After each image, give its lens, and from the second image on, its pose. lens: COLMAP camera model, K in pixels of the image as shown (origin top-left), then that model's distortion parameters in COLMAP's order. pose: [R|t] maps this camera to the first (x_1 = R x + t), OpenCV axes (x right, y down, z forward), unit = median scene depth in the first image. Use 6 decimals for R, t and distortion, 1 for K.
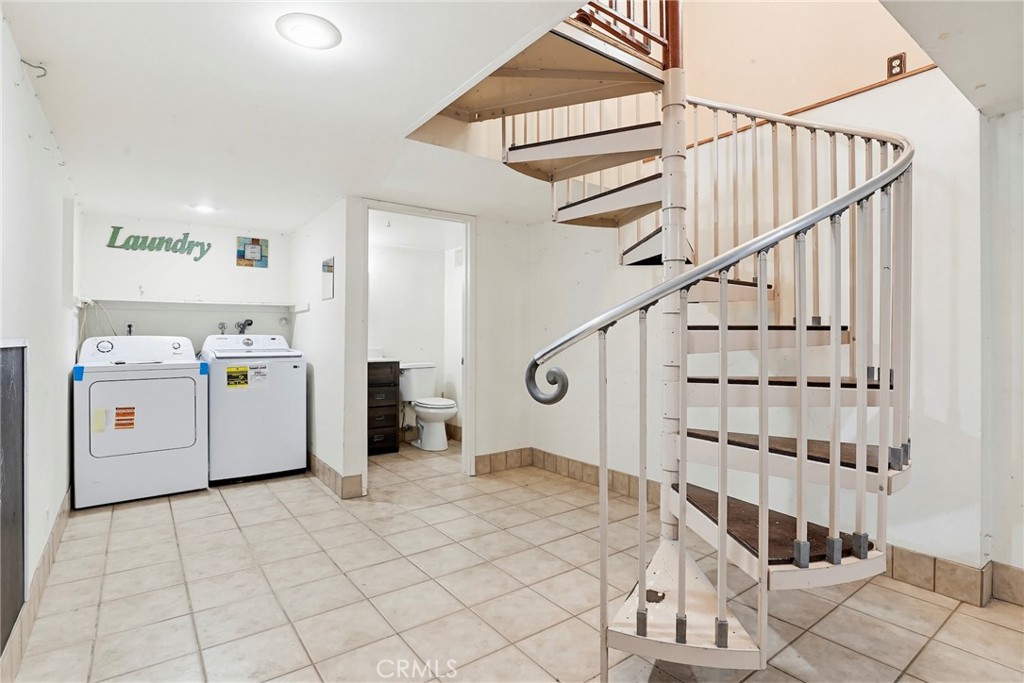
lens RADIAL K [[517.1, 0, 513.8], [0, 517.1, 336.4], [0, 0, 1]] dist [-0.020468, 0.001656]
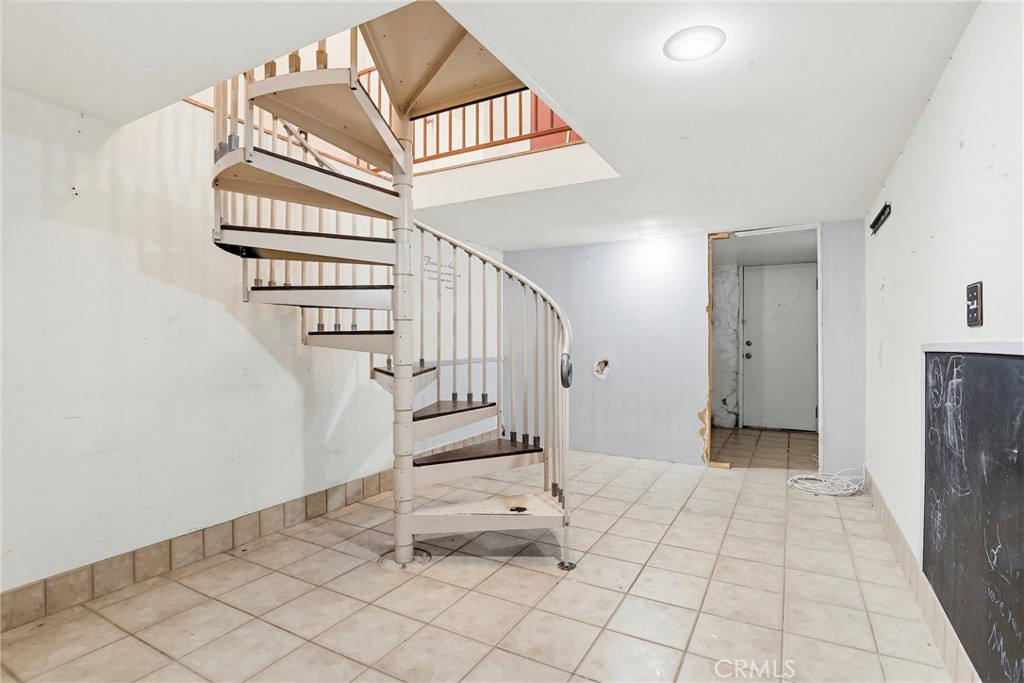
lens RADIAL K [[517.1, 0, 513.6], [0, 517.1, 342.6], [0, 0, 1]] dist [-0.020468, 0.001656]
pose [[-0.412867, -0.007259, 0.910762, -0.765621], [0.001450, 0.999962, 0.008627, -0.003005], [-0.910790, 0.004882, -0.412841, 1.127339]]
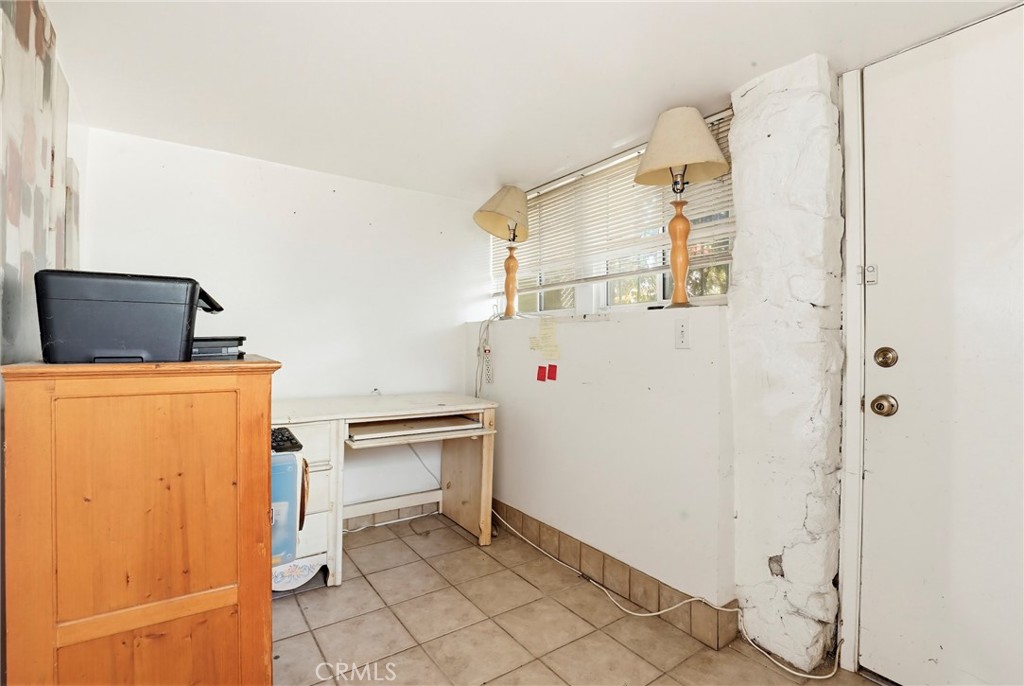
lens RADIAL K [[477.0, 0, 511.9], [0, 477.0, 337.1], [0, 0, 1]] dist [-0.026082, 0.001941]
pose [[0.014997, -0.001360, 0.999887, -0.703440], [0.002107, 0.999997, 0.001329, -0.002989], [-0.999885, 0.002086, 0.015000, 1.044563]]
